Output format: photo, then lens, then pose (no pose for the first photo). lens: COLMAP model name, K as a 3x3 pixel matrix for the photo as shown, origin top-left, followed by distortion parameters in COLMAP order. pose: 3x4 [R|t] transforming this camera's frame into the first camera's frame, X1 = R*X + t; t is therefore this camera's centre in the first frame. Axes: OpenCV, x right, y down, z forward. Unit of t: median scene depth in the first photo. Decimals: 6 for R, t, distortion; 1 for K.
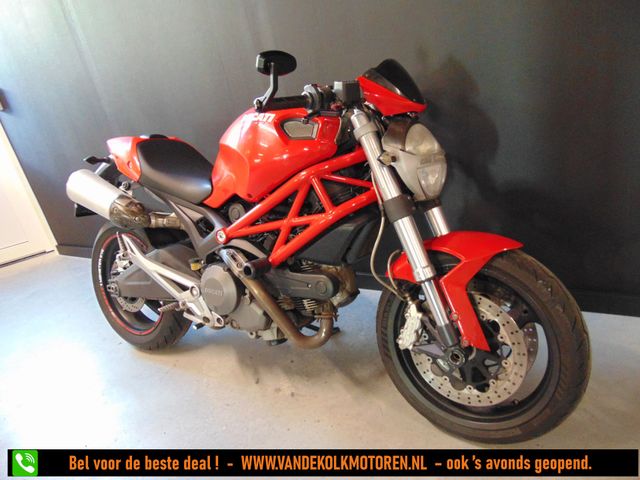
lens RADIAL K [[479.1, 0, 320.0], [0, 479.1, 240.0], [0, 0, 1]] dist [-0.028187, 0.058433]
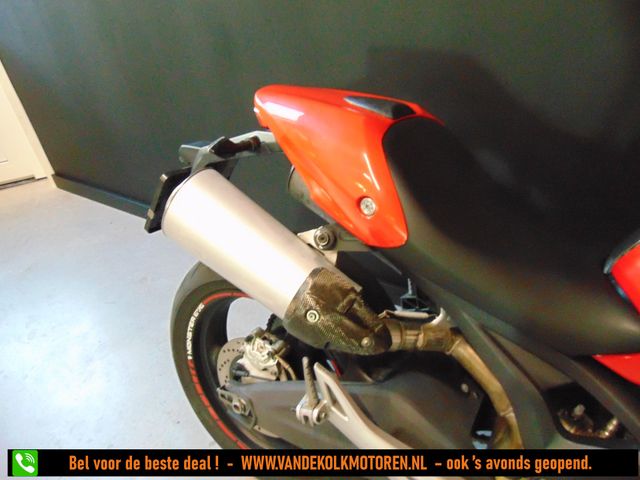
lens RADIAL K [[479.1, 0, 320.0], [0, 479.1, 240.0], [0, 0, 1]] dist [-0.028187, 0.058433]
pose [[0.992487, 0.098594, 0.072450, -0.536531], [-0.112953, 0.965935, 0.232831, -0.248981], [-0.047026, -0.239266, 0.969815, 0.752523]]
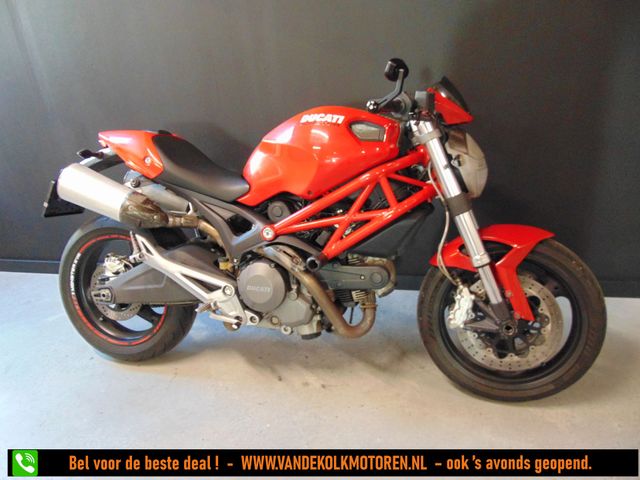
lens RADIAL K [[479.1, 0, 320.0], [0, 479.1, 240.0], [0, 0, 1]] dist [-0.028187, 0.058433]
pose [[0.950293, -0.008172, 0.311248, -0.433047], [0.018044, 0.999421, -0.028851, 0.039555], [-0.310832, 0.033033, 0.949891, 0.004101]]
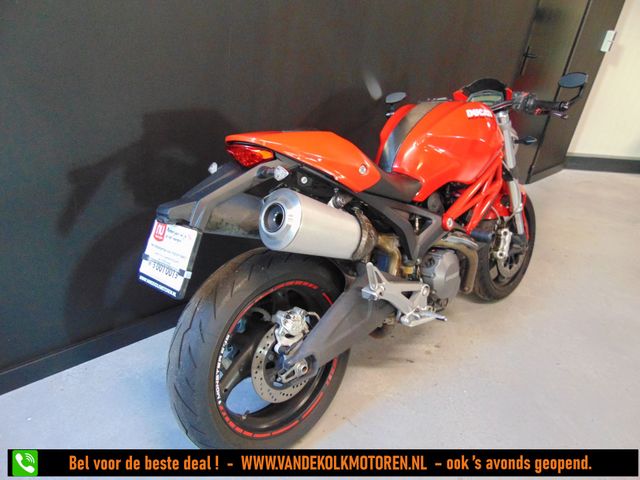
lens RADIAL K [[479.1, 0, 320.0], [0, 479.1, 240.0], [0, 0, 1]] dist [-0.028187, 0.058433]
pose [[0.208035, -0.226573, 0.951518, -1.336974], [0.214375, 0.959711, 0.181654, -0.235841], [-0.954340, 0.166191, 0.248226, 1.055107]]
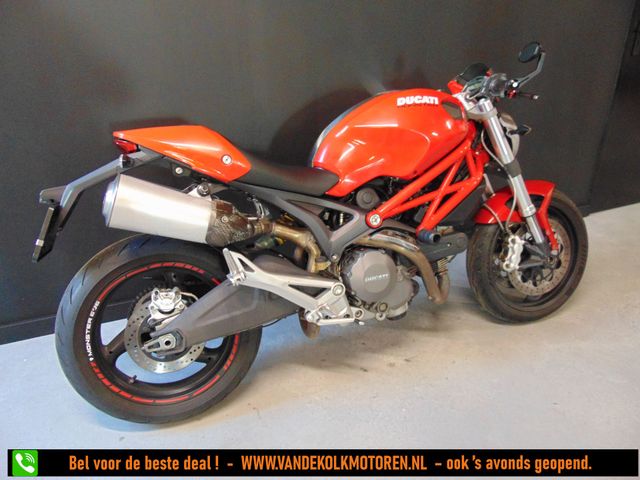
lens RADIAL K [[479.1, 0, 320.0], [0, 479.1, 240.0], [0, 0, 1]] dist [-0.028187, 0.058433]
pose [[0.597022, -0.166117, 0.784838, -1.099433], [0.216993, 0.975296, 0.041364, -0.034099], [-0.772321, 0.145609, 0.618319, 0.498749]]
